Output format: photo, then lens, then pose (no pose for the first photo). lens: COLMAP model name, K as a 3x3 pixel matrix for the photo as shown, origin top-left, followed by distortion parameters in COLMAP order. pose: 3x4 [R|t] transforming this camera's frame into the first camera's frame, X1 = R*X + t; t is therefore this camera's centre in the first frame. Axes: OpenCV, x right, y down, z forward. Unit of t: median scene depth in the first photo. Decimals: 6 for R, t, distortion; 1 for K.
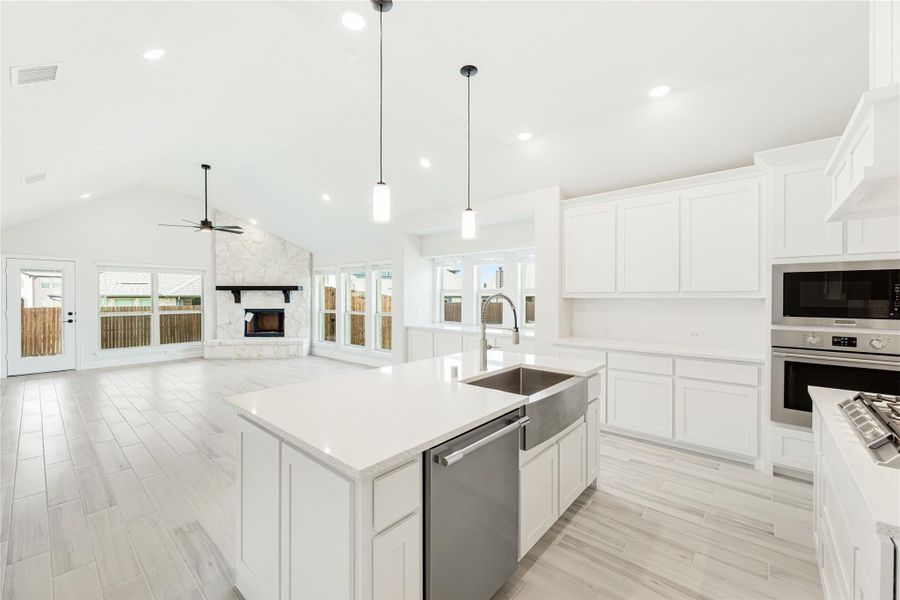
lens RADIAL K [[362.7, 0, 450.8], [0, 362.7, 297.5], [0, 0, 1]] dist [0.004382, 0.000023]
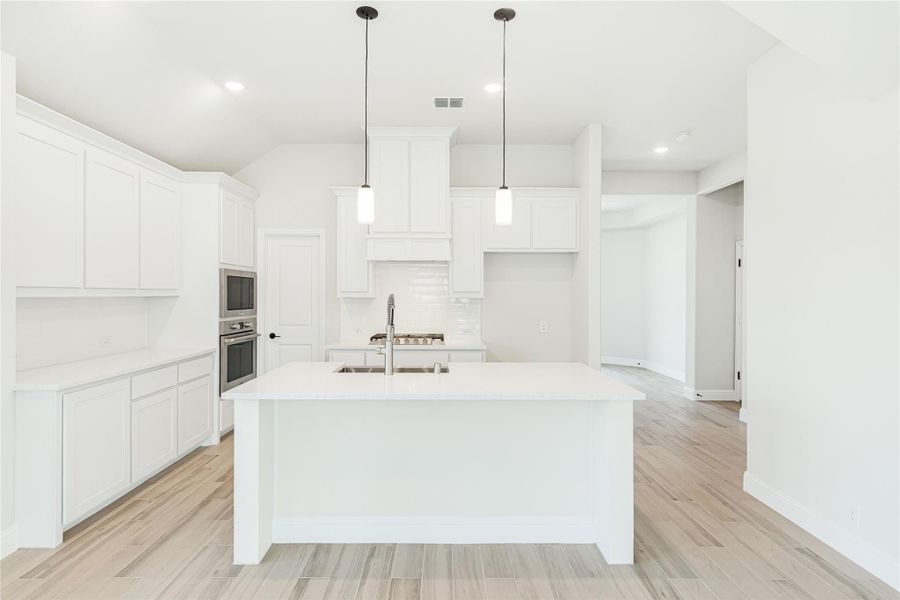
lens RADIAL K [[487.3, 0, 455.4], [0, 487.3, 282.3], [0, 0, 1]] dist [-0.005037, 0.002951]
pose [[-0.659800, 0.017111, 0.751246, -0.272371], [0.002013, 0.999777, -0.021003, -0.002284], [-0.751438, -0.012346, -0.659688, 0.482834]]
